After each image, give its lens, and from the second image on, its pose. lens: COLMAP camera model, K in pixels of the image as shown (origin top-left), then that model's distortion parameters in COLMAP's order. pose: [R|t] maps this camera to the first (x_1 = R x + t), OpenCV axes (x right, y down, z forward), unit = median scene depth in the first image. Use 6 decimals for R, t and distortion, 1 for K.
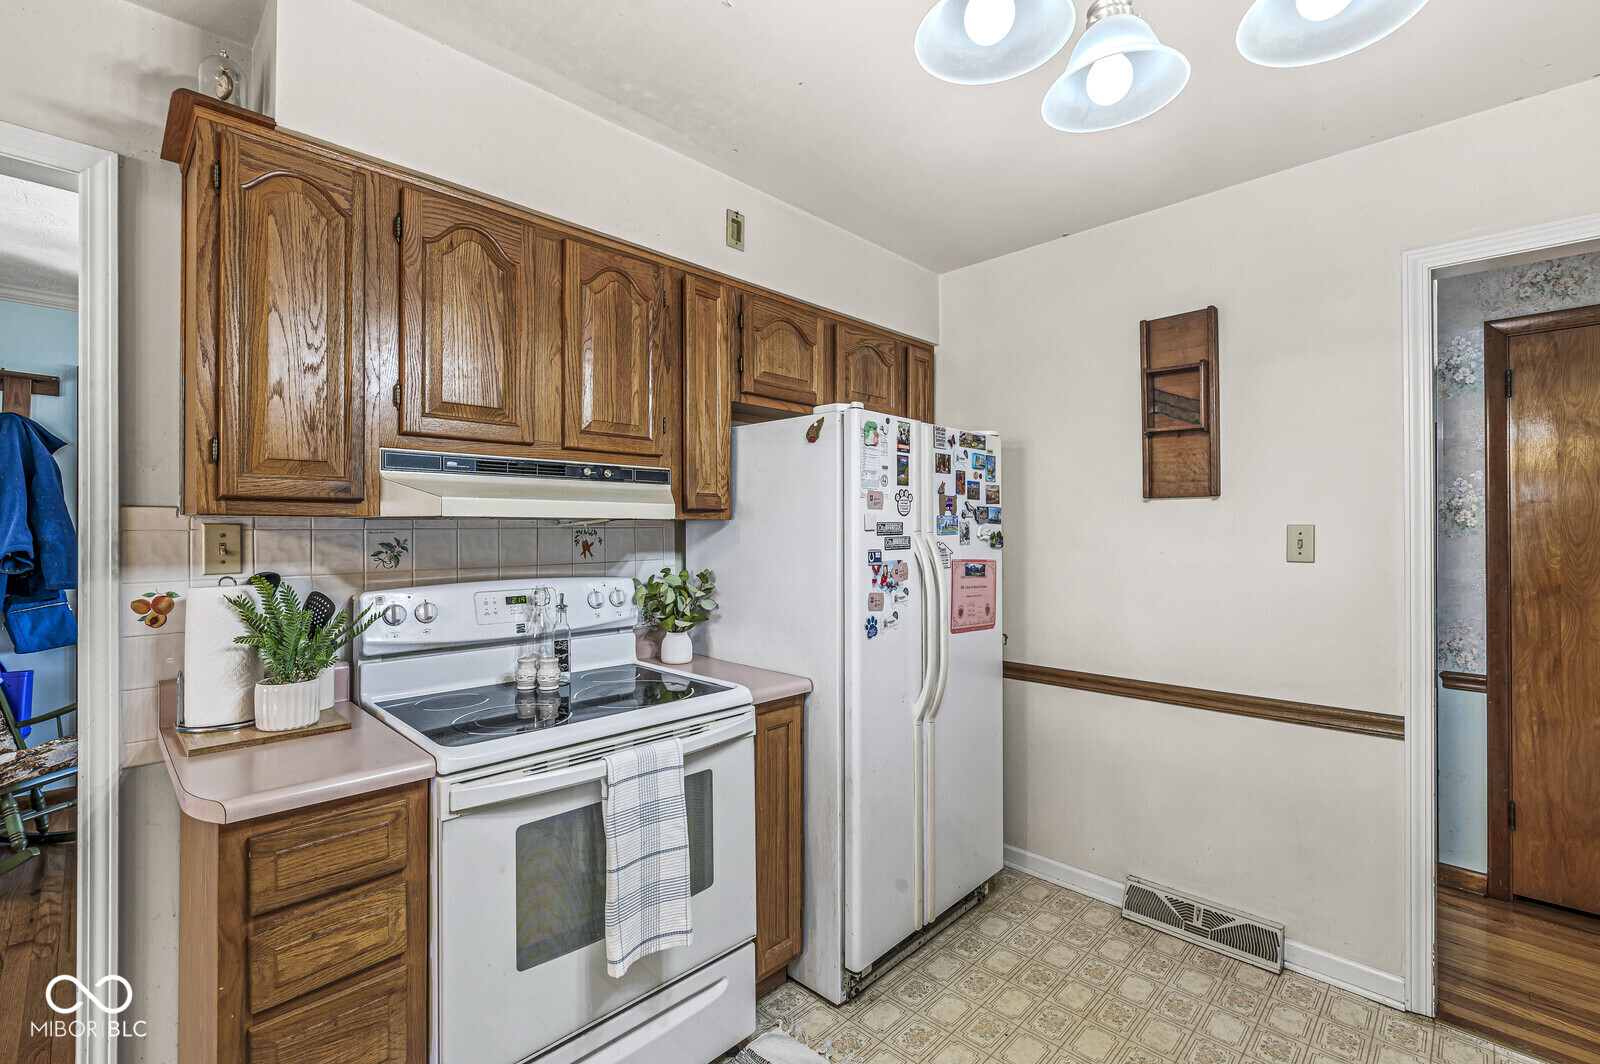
lens RADIAL K [[701.9, 0, 795.4], [0, 701.9, 528.2], [0, 0, 1]] dist [-0.002431, -0.000575]
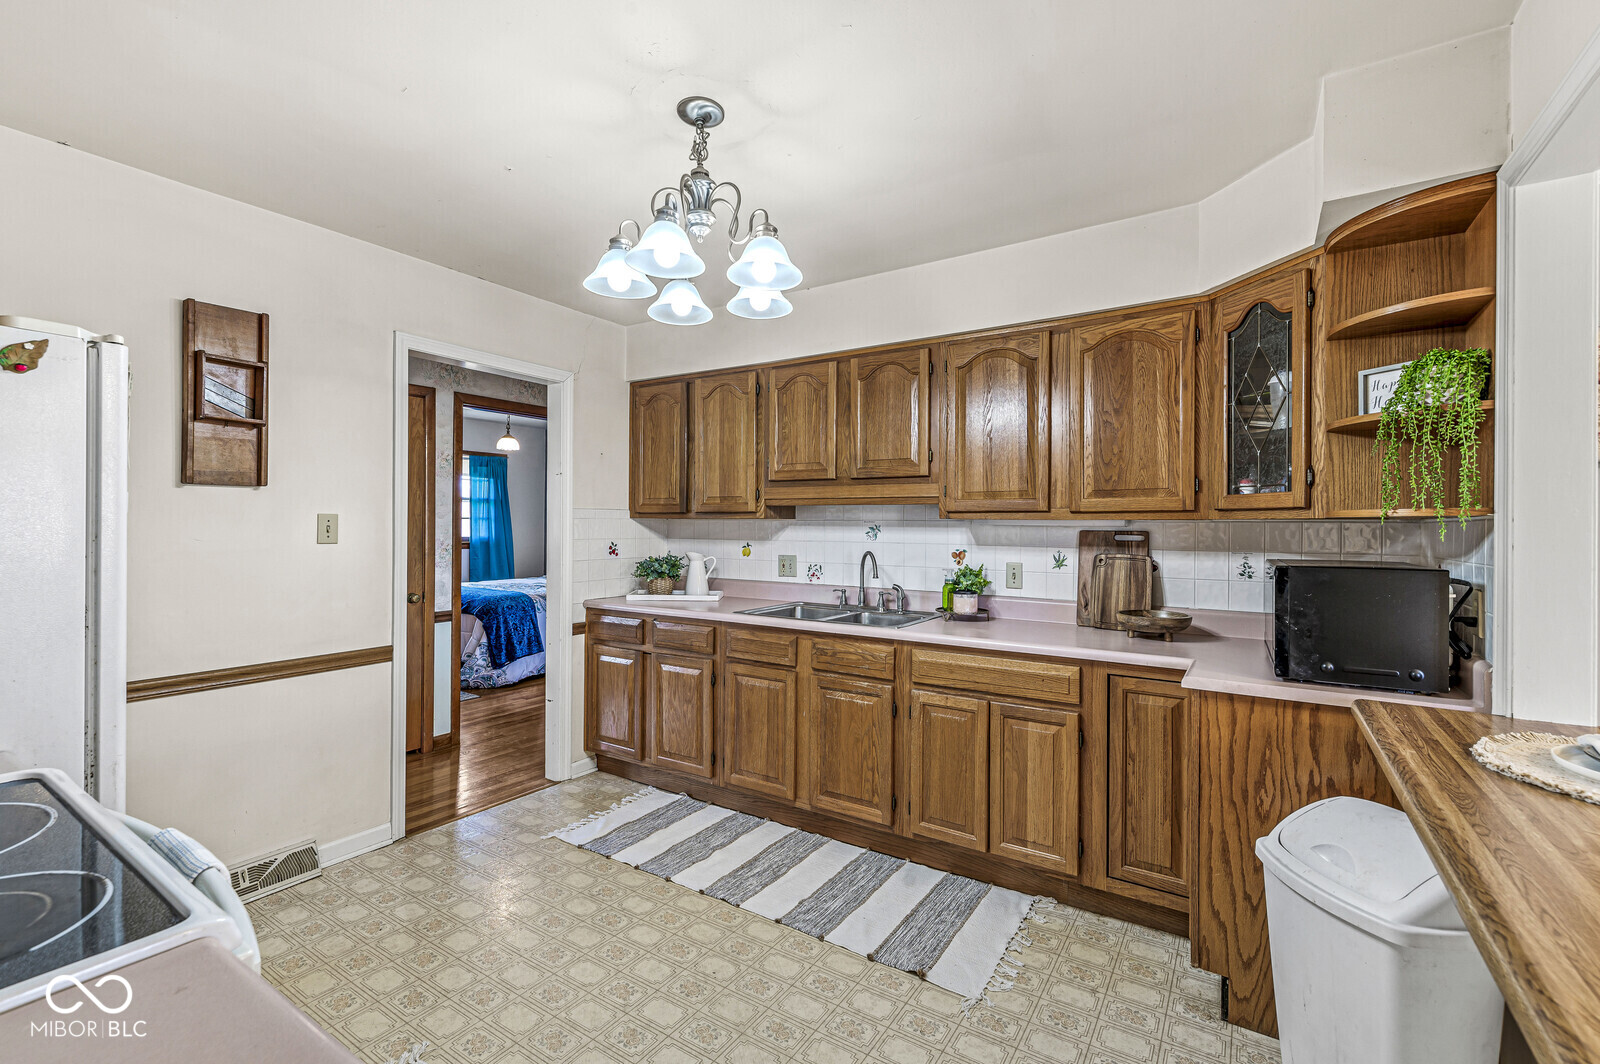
lens RADIAL K [[701.9, 0, 793.7], [0, 701.9, 526.8], [0, 0, 1]] dist [-0.002431, -0.000575]
pose [[-0.189997, -0.005400, 0.981770, -0.647351], [-0.012151, 0.999921, 0.003149, 0.003875], [-0.981709, -0.011332, -0.190048, 0.394341]]
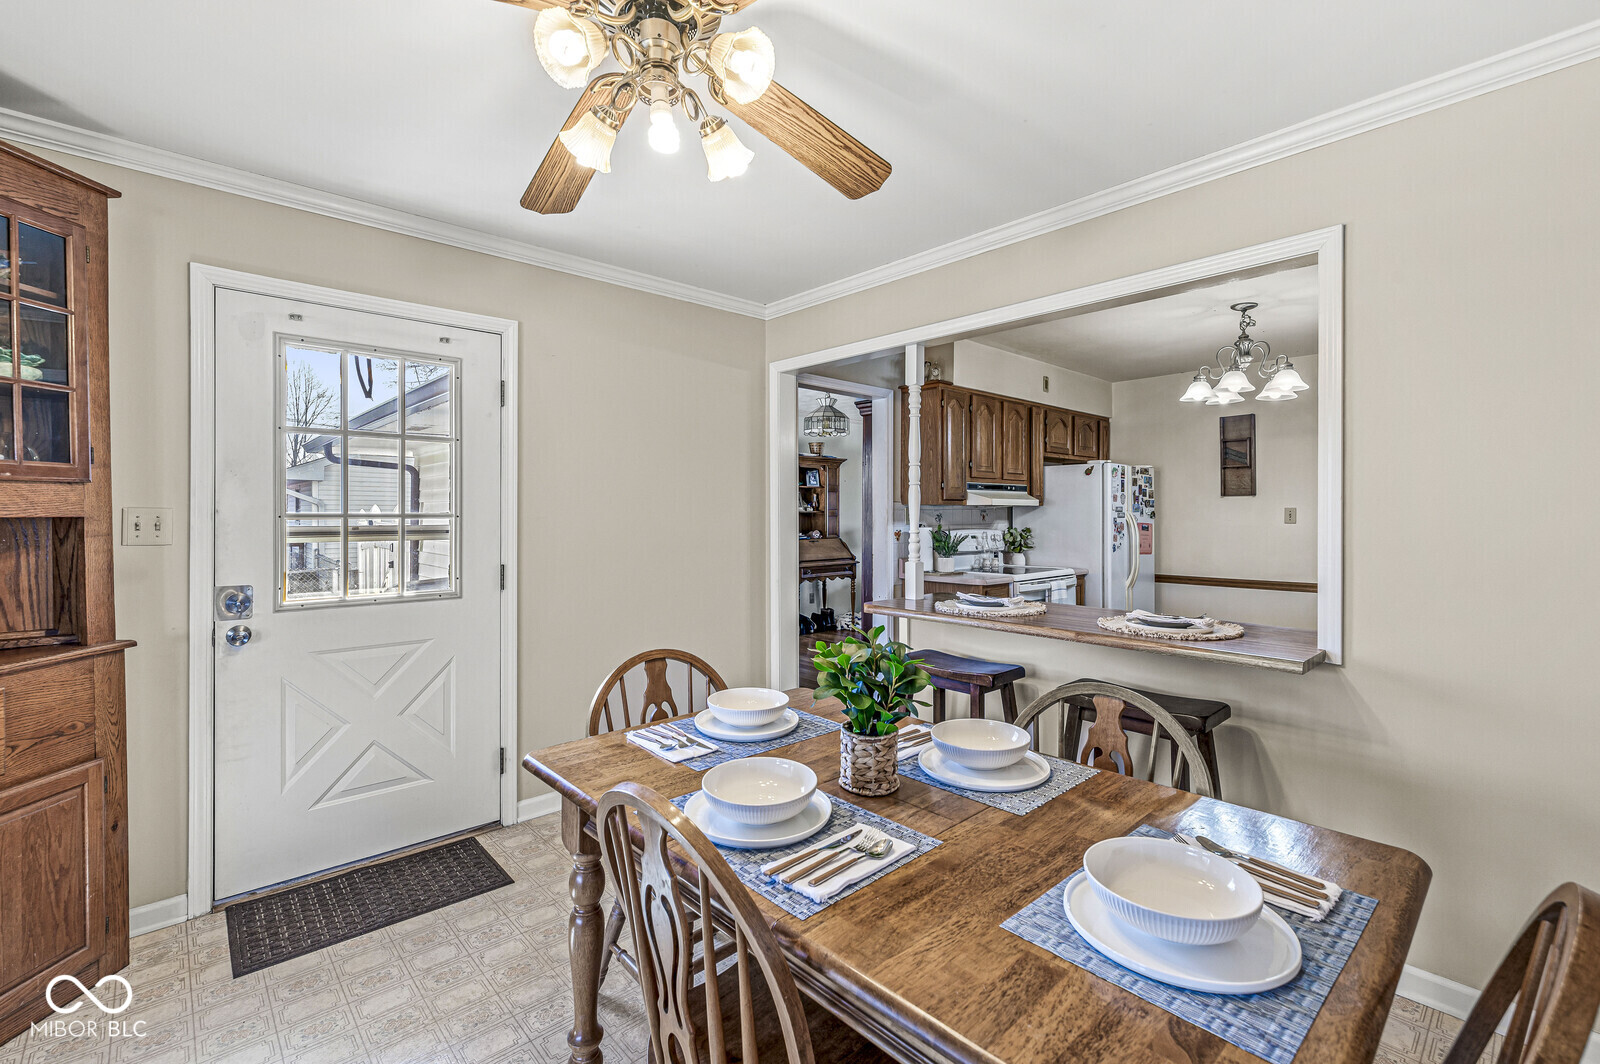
lens RADIAL K [[694.0, 0, 799.0], [0, 694.0, 517.3], [0, 0, 1]] dist [-0.000753, -0.000071]
pose [[0.998717, 0.000088, -0.050643, -0.790096], [0.000330, 0.999966, 0.008238, 0.007005], [0.050642, -0.008245, 0.998683, -1.373077]]
